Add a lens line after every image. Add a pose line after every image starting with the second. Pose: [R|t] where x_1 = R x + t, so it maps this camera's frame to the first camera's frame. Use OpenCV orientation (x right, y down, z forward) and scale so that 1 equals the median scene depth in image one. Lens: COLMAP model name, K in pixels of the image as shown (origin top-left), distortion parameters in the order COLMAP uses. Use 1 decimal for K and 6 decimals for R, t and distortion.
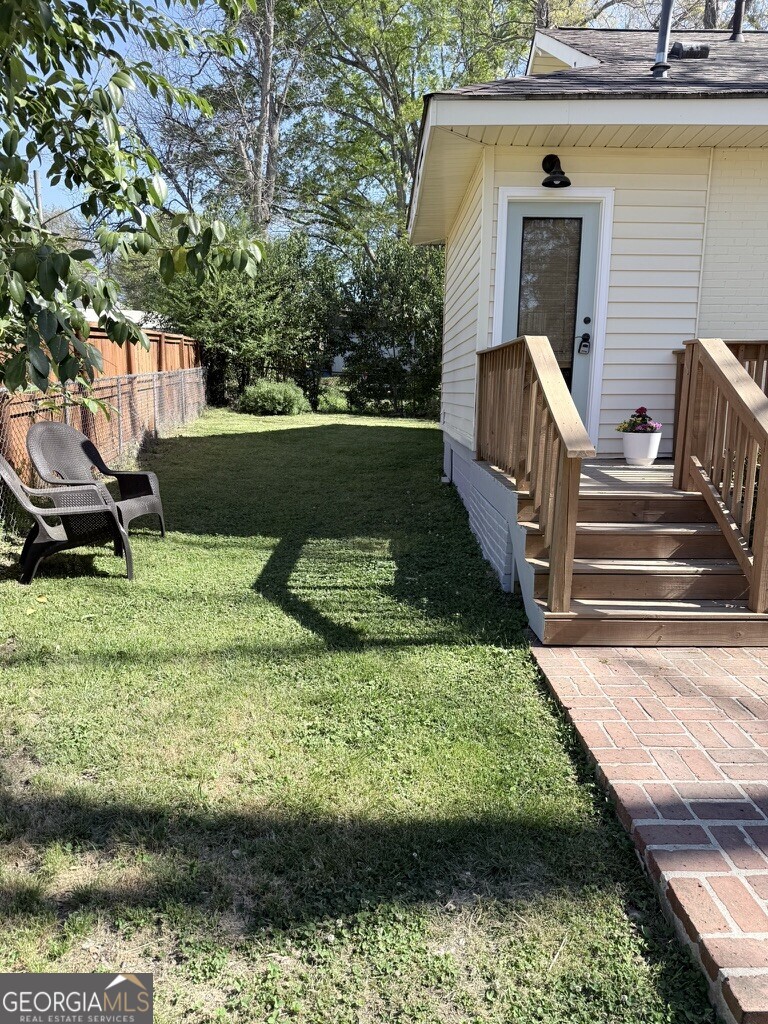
lens RADIAL K [[719.7, 0, 383.2], [0, 719.7, 512.1], [0, 0, 1]] dist [0.008682, 0.001905]
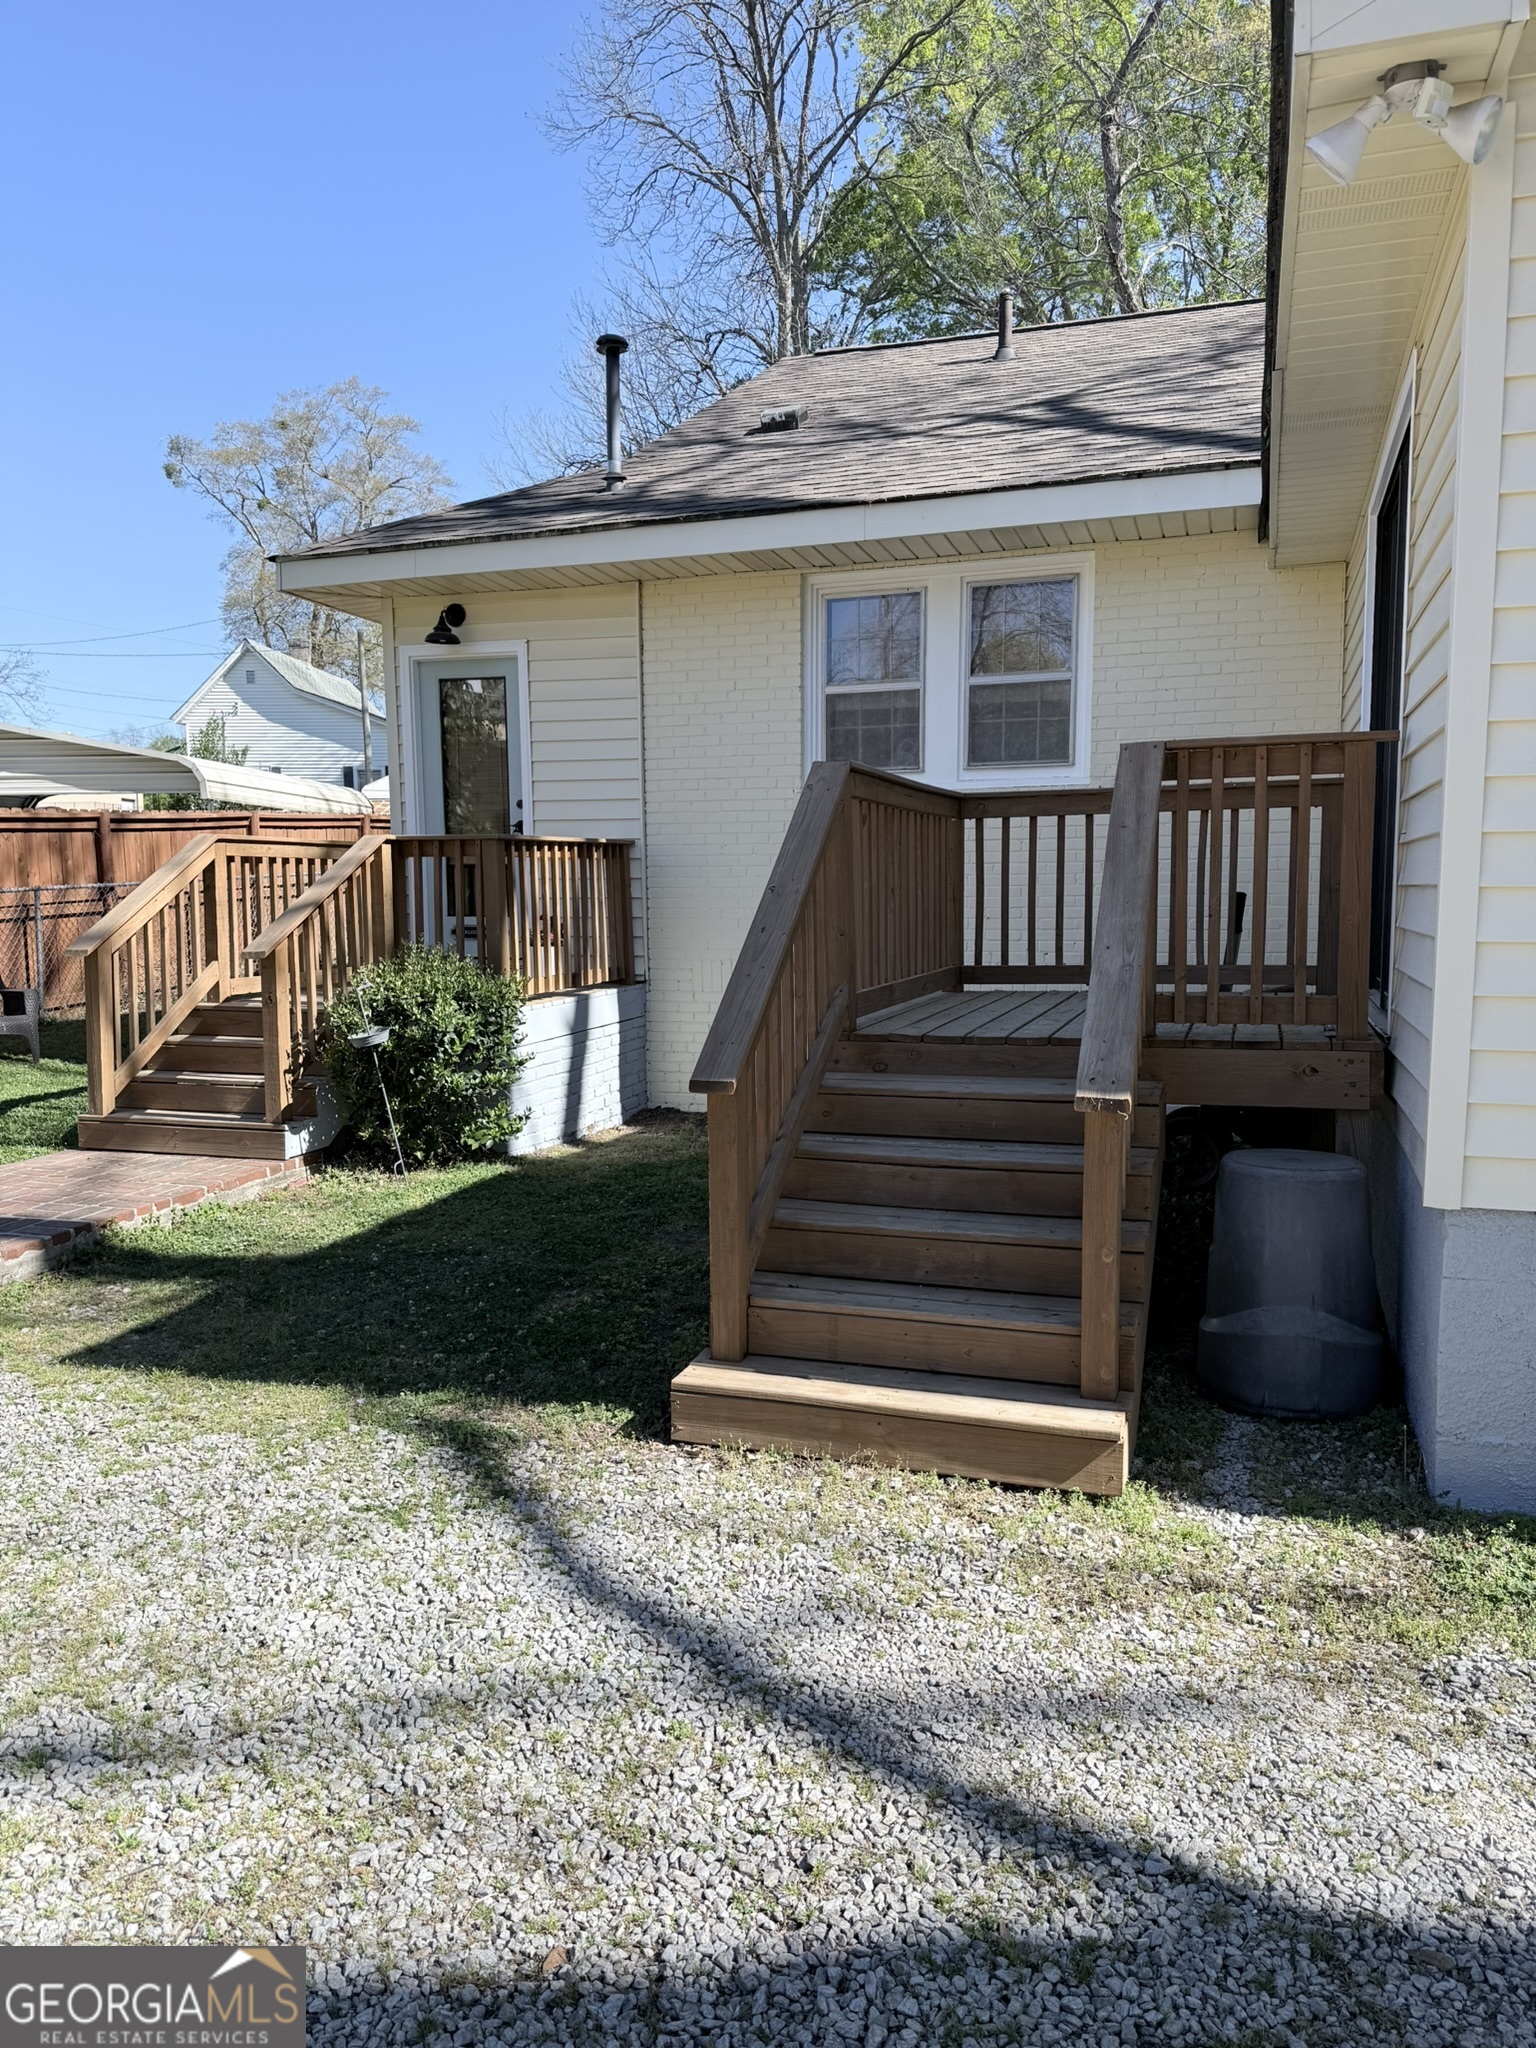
lens RADIAL K [[1439.5, 0, 769.8], [0, 1439.5, 1026.0], [0, 0, 1]] dist [0.008682, 0.001905]
pose [[0.950702, 0.021327, -0.309371, 1.061604], [-0.040912, 0.997538, -0.056957, 0.050318], [0.307395, 0.066807, 0.949234, -0.380810]]
